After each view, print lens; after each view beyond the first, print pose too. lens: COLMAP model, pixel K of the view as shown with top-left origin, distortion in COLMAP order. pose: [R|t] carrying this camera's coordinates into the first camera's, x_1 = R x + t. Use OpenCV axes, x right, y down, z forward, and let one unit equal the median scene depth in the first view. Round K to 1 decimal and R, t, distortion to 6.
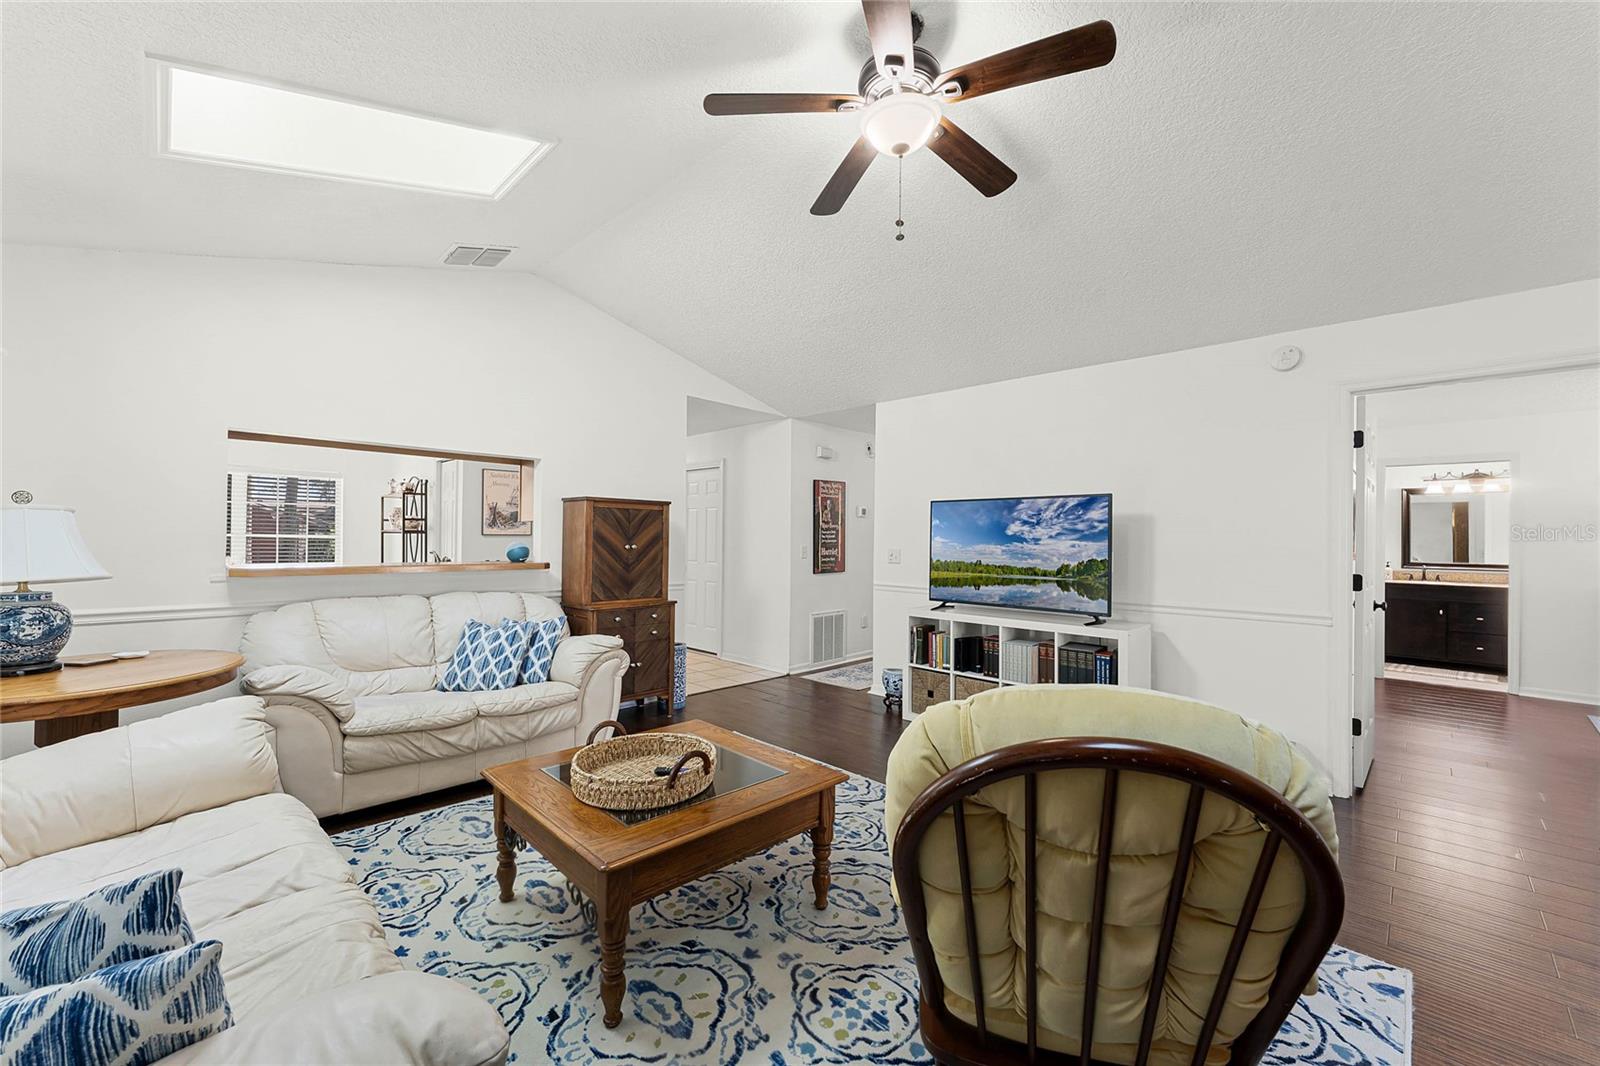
lens RADIAL K [[645.1, 0, 796.4], [0, 645.1, 535.9], [0, 0, 1]] dist [-0.000200, 0.000353]
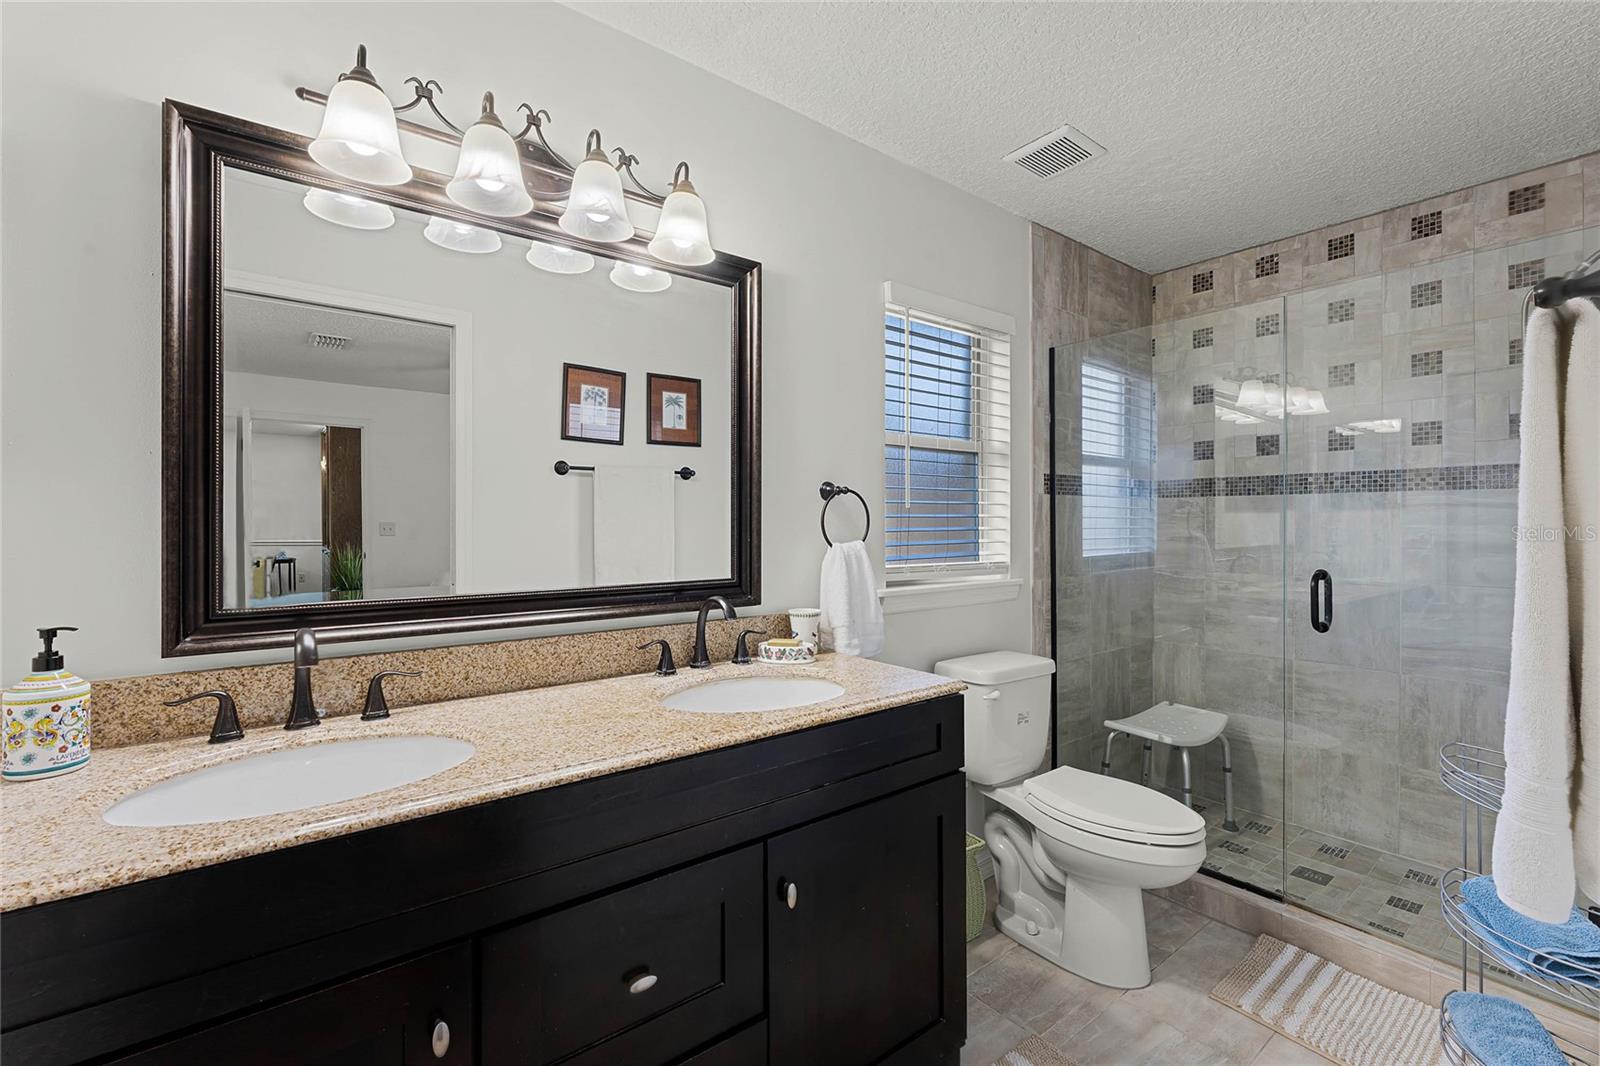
lens RADIAL K [[688.5, 0, 800.0], [0, 688.5, 533.0], [0, 0, 1]] dist [-0.001580, -0.000154]
pose [[0.129175, -0.011537, 0.991555, 0.829637], [-0.005150, 0.999911, 0.012305, 0.020331], [-0.991608, -0.006696, 0.129104, 0.865442]]
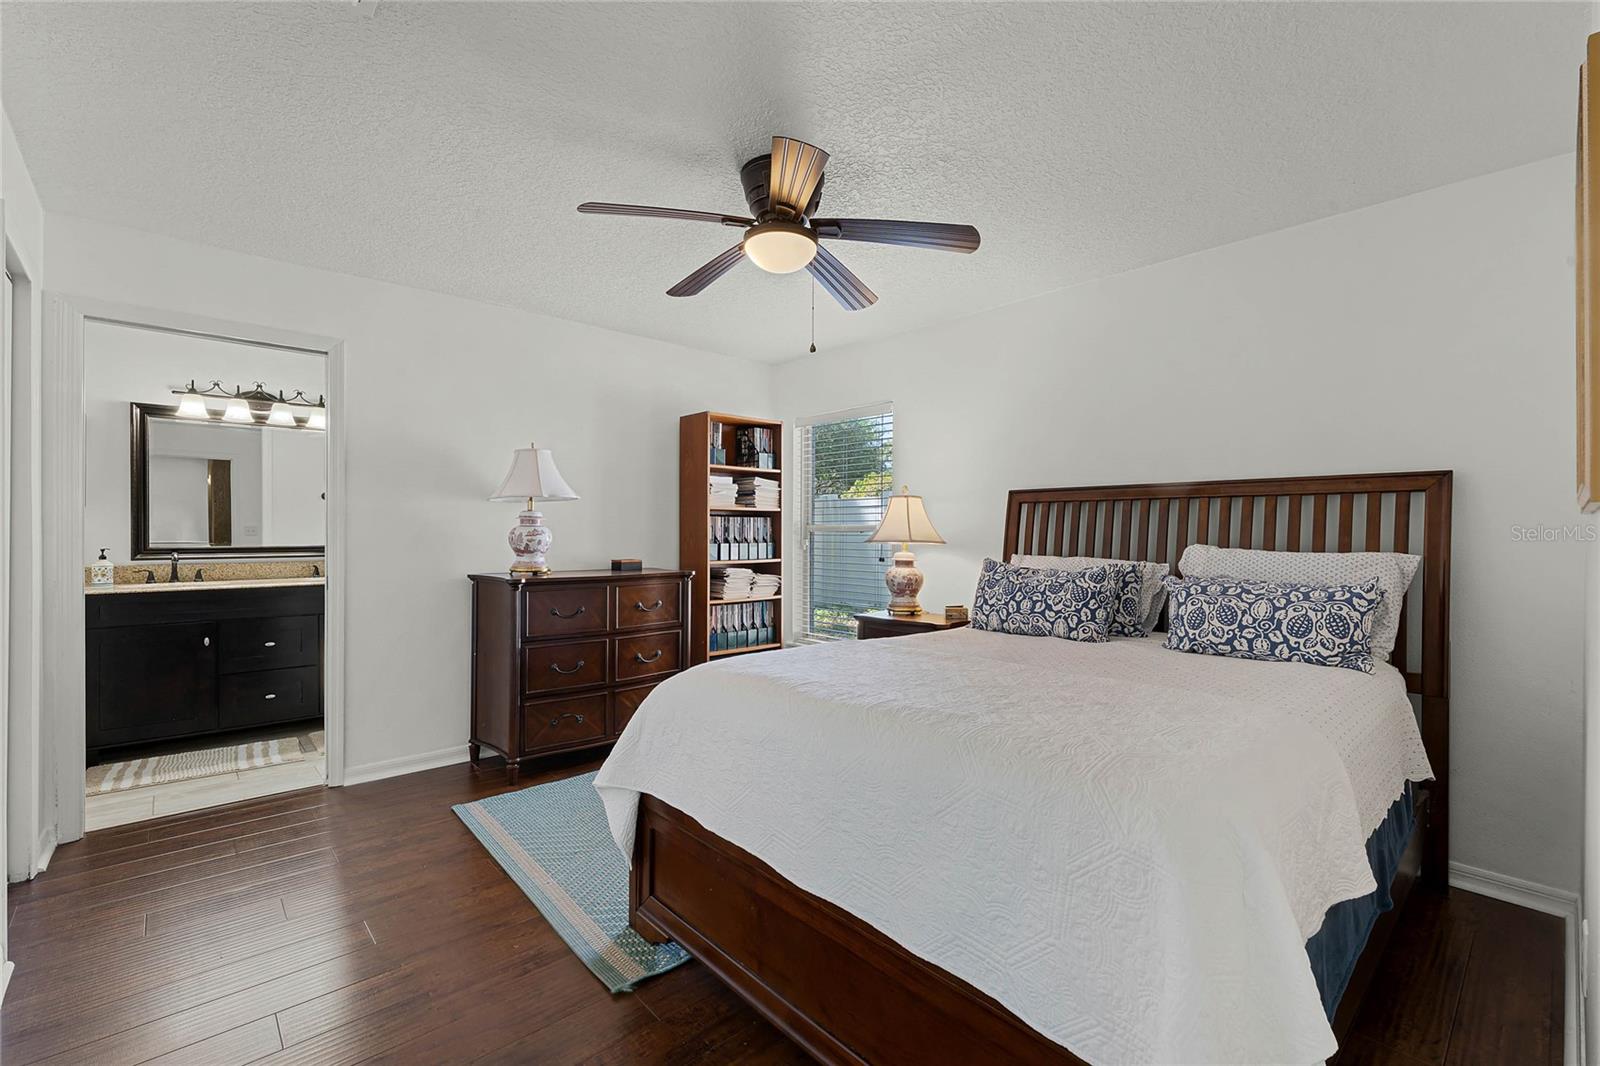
lens RADIAL K [[699.5, 0, 800.0], [0, 699.5, 533.0], [0, 0, 1]] dist [-0.000995, 0.000053]
pose [[0.056891, -0.014225, 0.998279, 0.434149], [-0.005973, 0.999876, 0.014588, 0.018471], [-0.998363, -0.006793, 0.056799, 0.459540]]
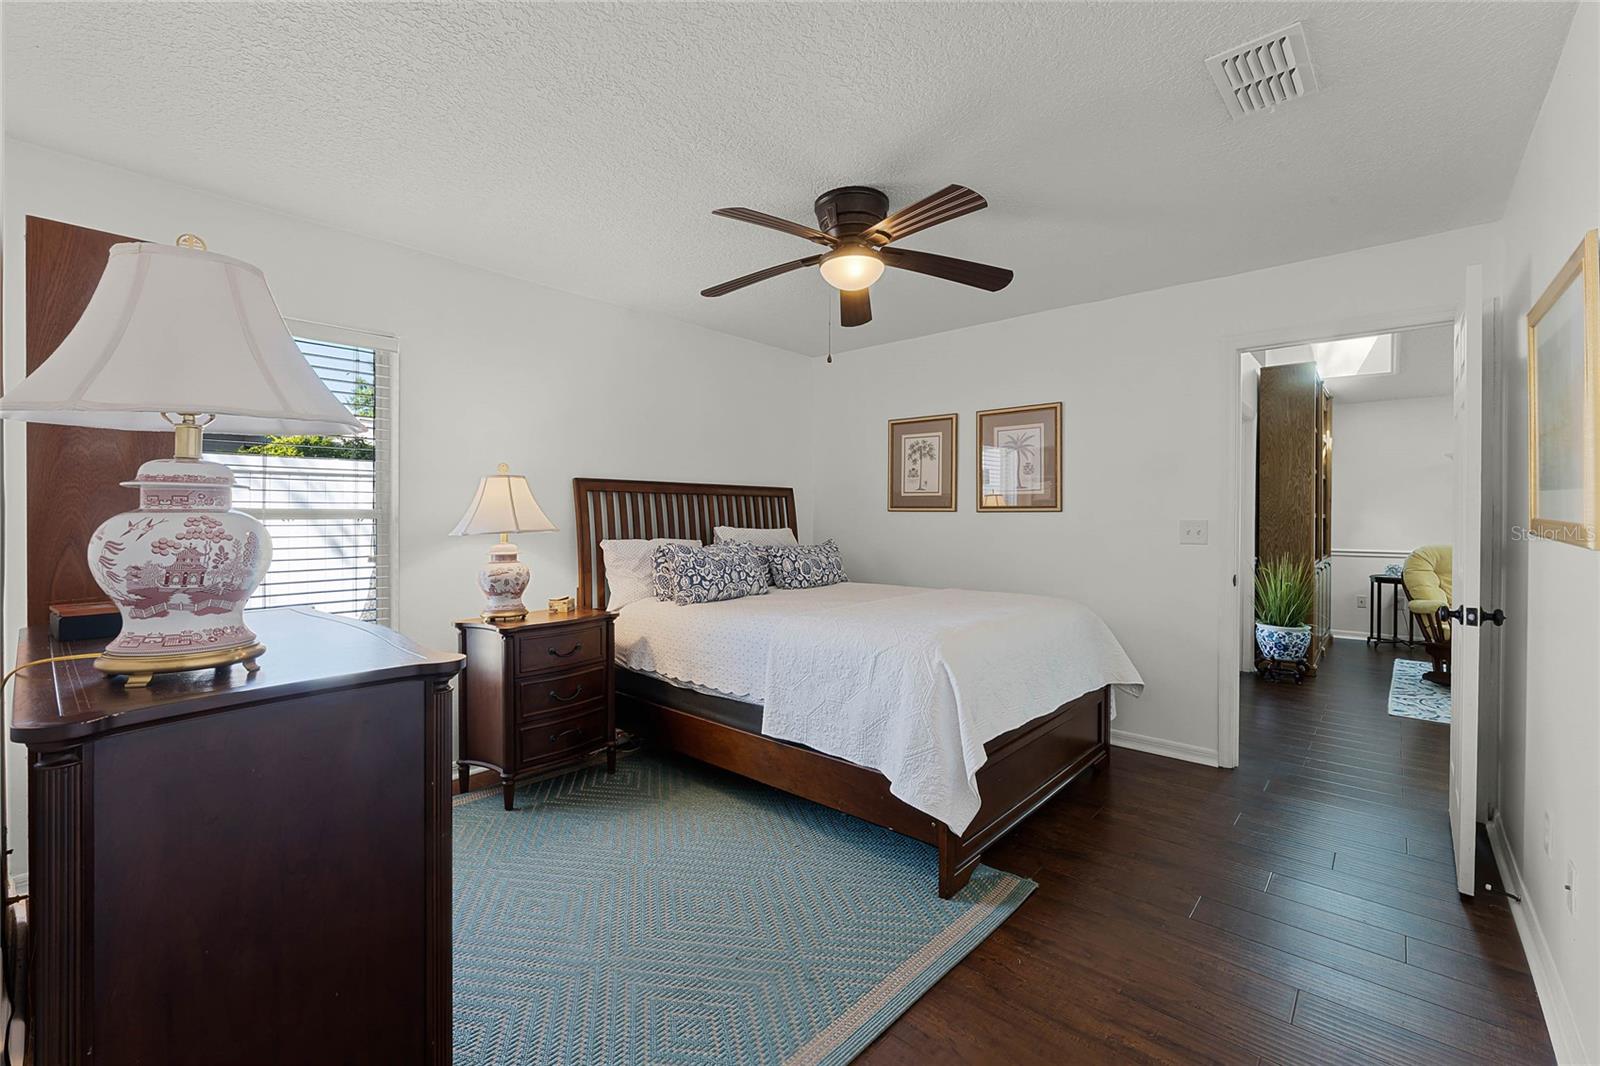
lens RADIAL K [[681.5, 0, 806.0], [0, 681.5, 519.1], [0, 0, 1]] dist [0.001069, 0.000141]
pose [[-0.998413, -0.010826, -0.055267, 2.842000], [-0.010922, 0.999939, 0.001437, 0.040441], [0.055248, 0.002038, -0.998471, 2.959075]]
